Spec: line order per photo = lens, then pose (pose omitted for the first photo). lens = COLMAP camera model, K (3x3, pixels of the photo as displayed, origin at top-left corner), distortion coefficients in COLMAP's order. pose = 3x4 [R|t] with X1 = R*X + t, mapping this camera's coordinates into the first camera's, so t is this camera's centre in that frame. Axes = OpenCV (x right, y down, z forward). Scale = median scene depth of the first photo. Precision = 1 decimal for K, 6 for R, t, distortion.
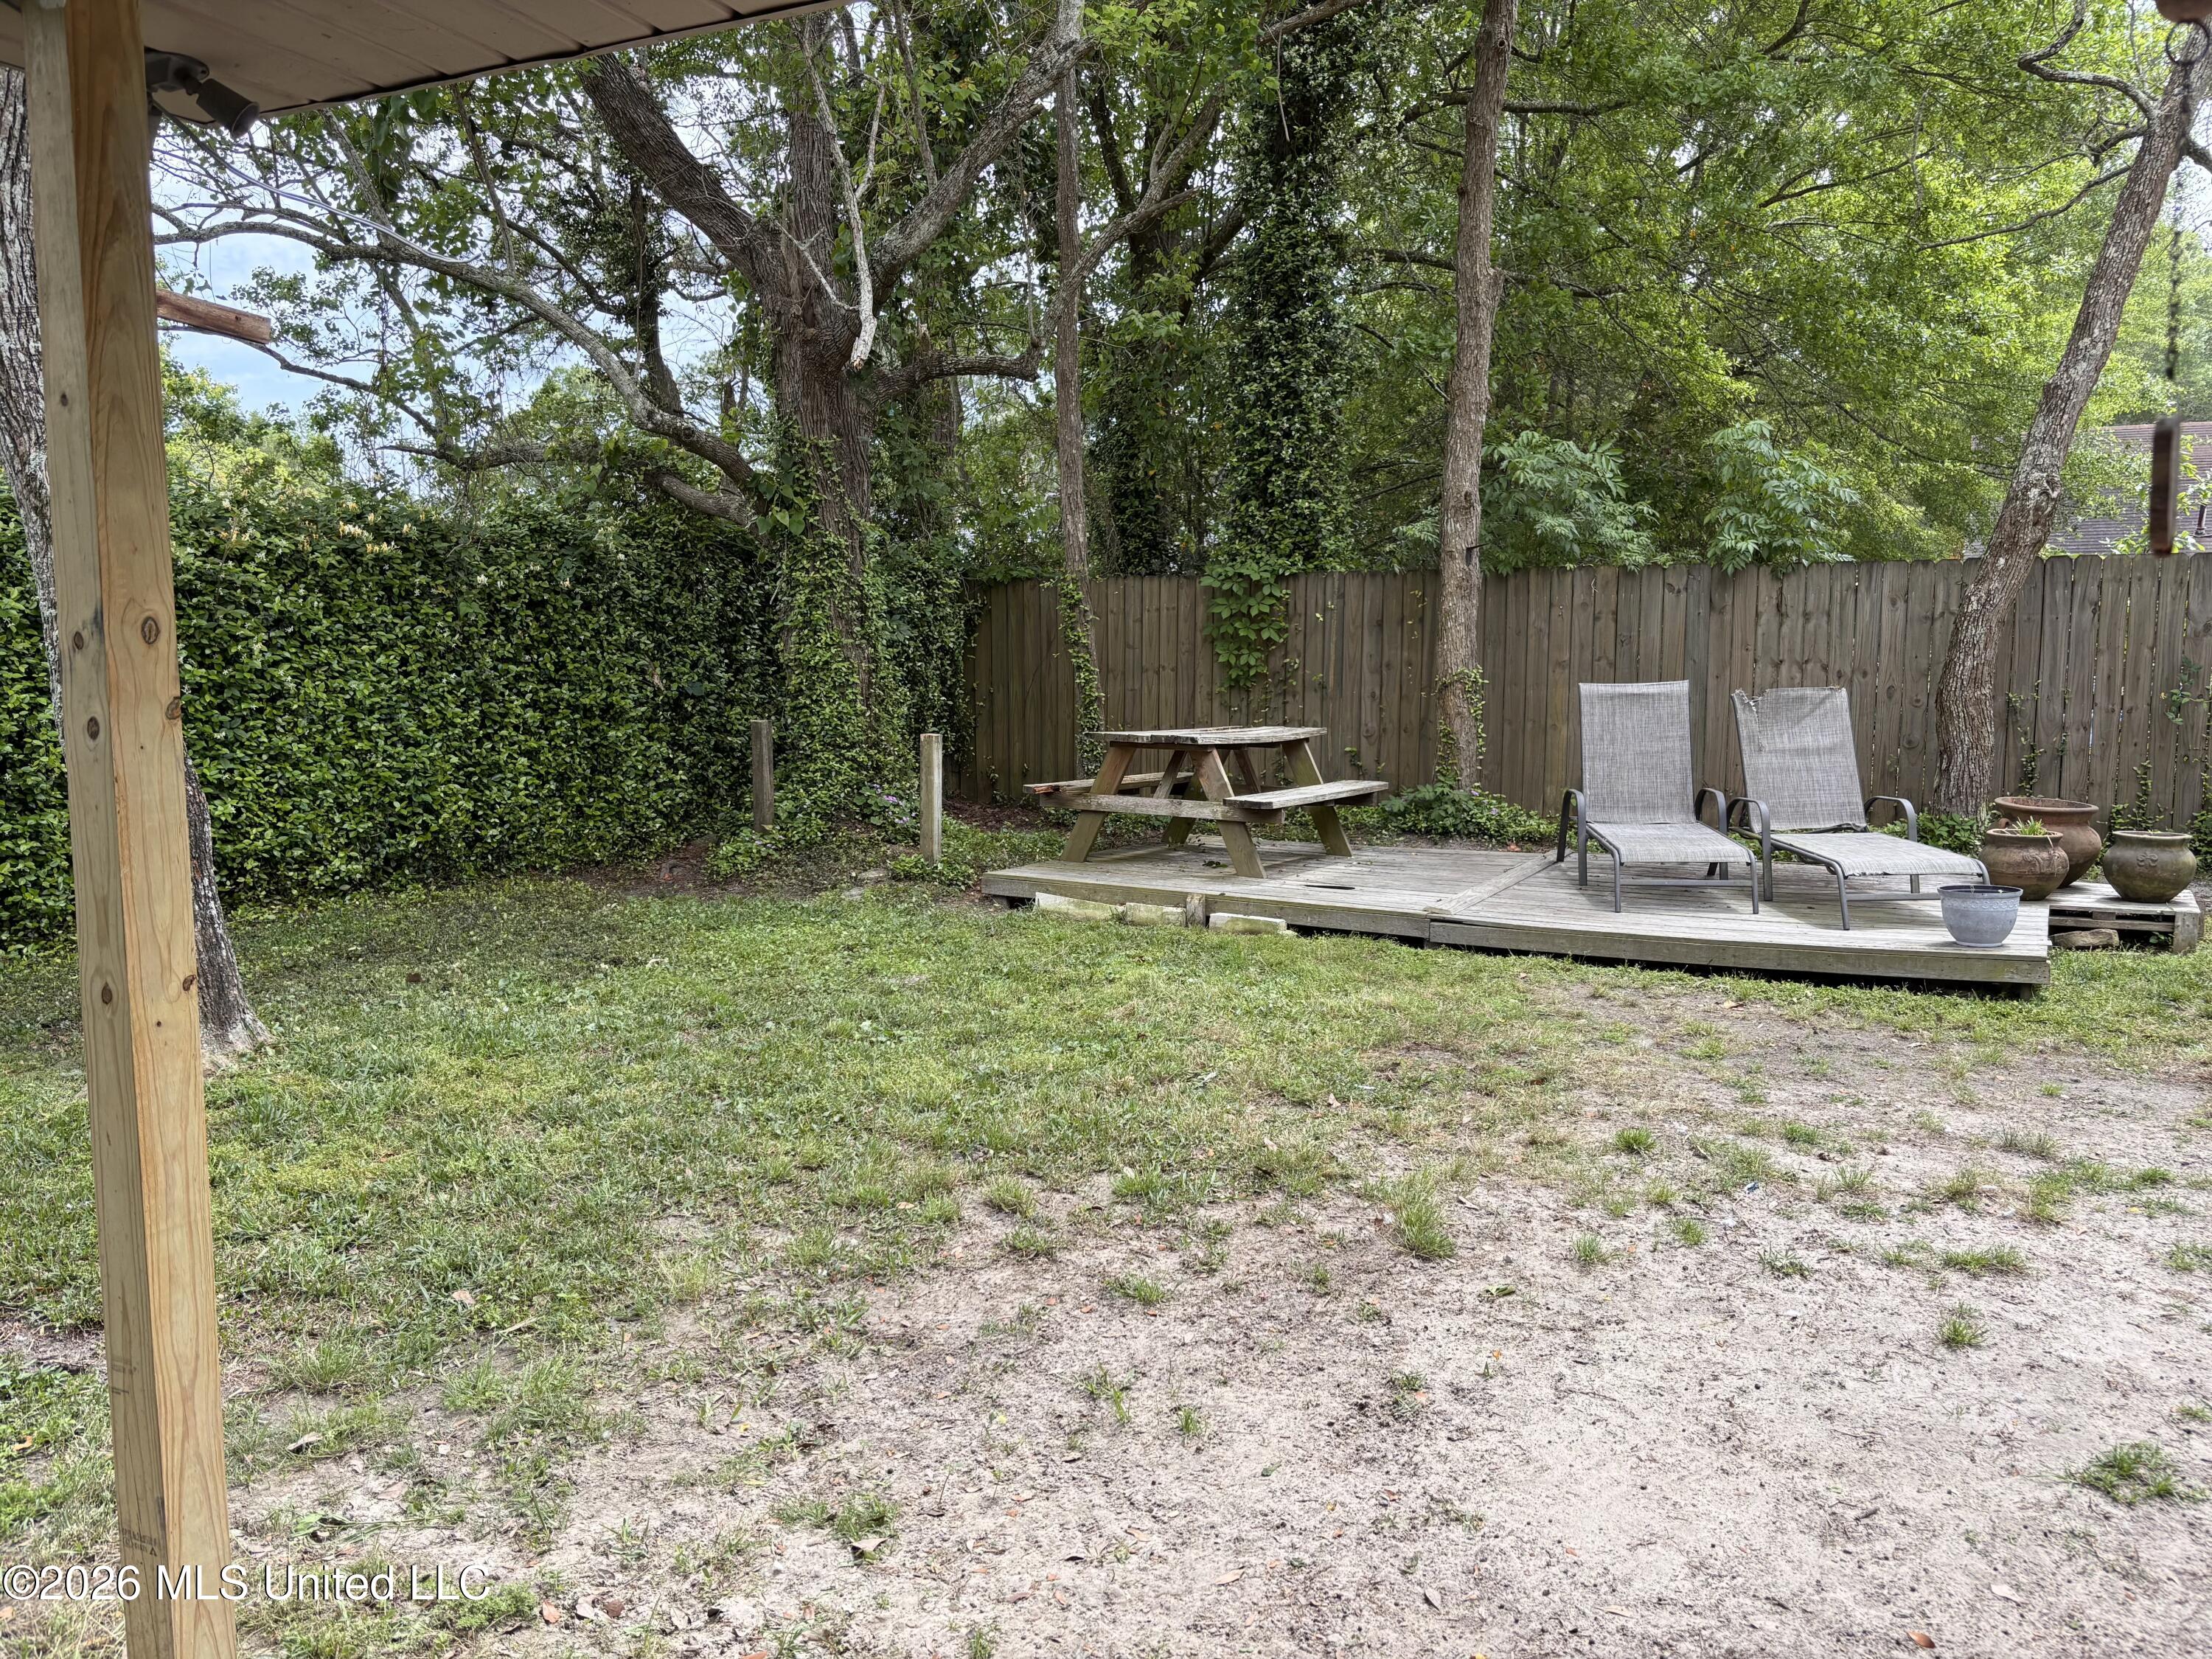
lens RADIAL K [[1666.0, 0, 1106.6], [0, 1666.0, 832.3], [0, 0, 1]] dist [-0.000941, -0.000315]
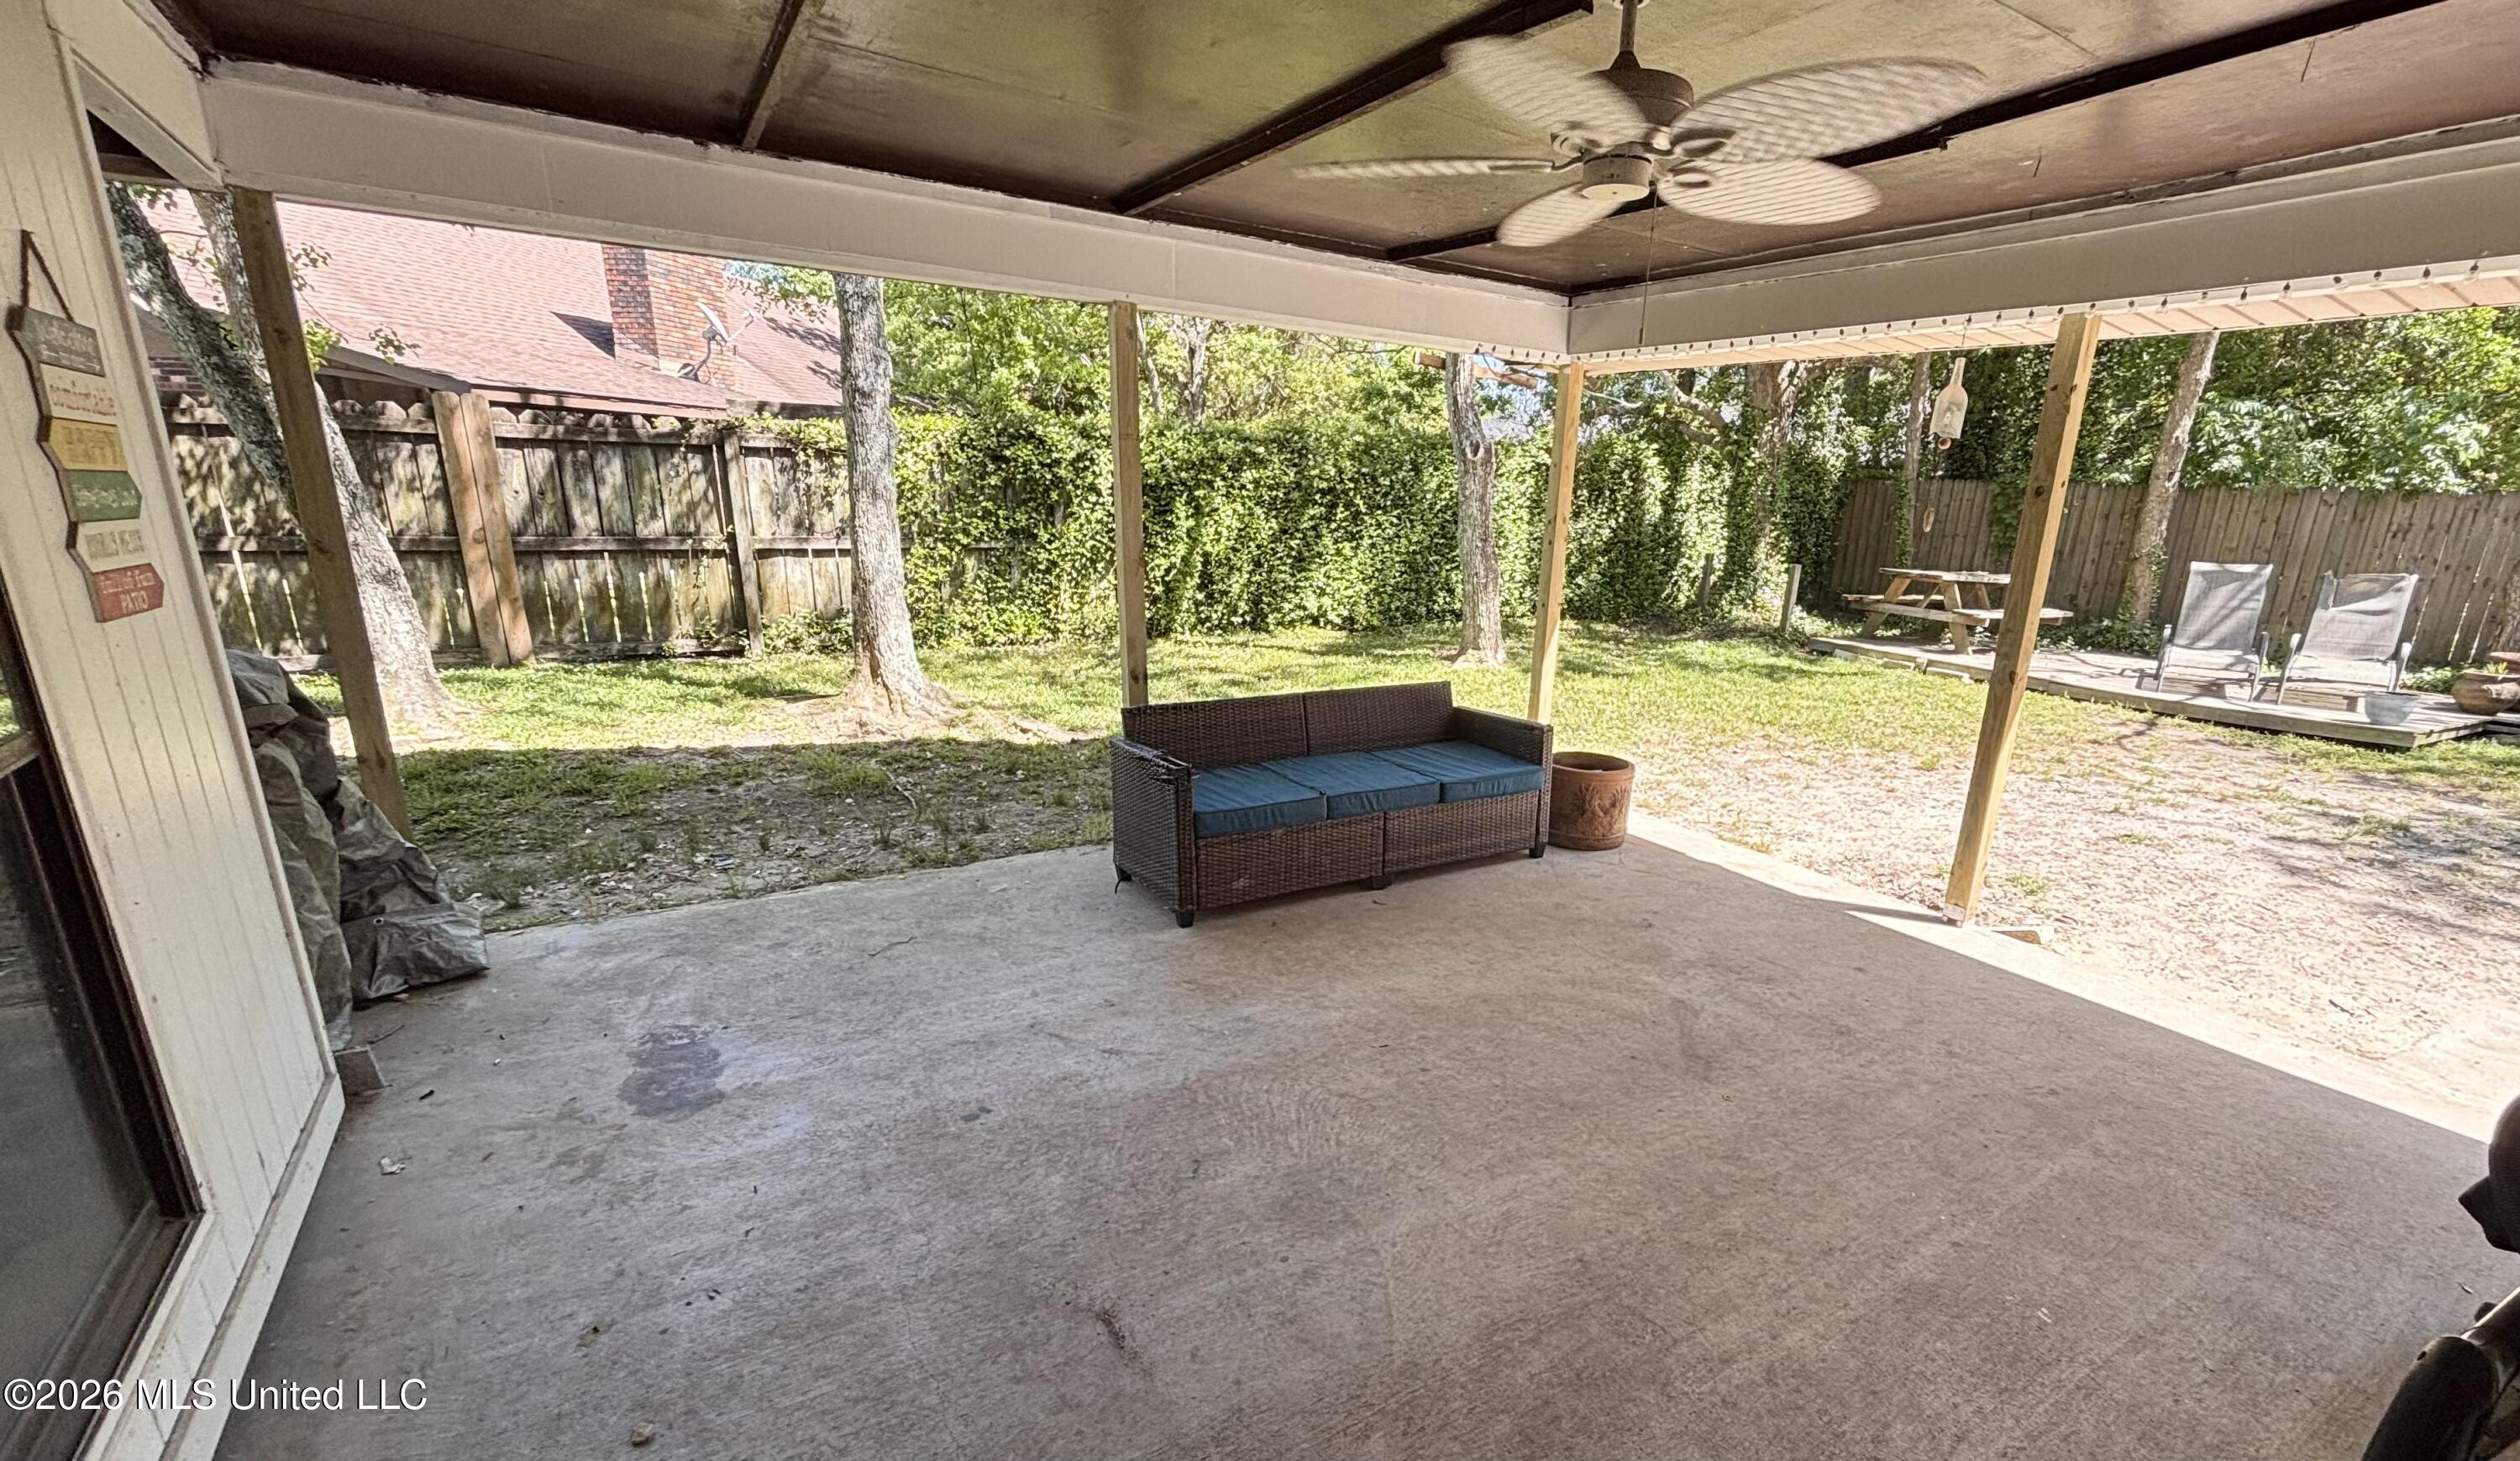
lens RADIAL K [[1097.5, 0, 1265.1], [0, 1097.5, 732.3], [0, 0, 1]] dist [-0.001675, -0.000113]
pose [[0.833680, 0.151194, -0.531147, 0.097760], [-0.097374, 0.986968, 0.128110, 0.031425], [0.543595, -0.055083, 0.837538, -0.442678]]
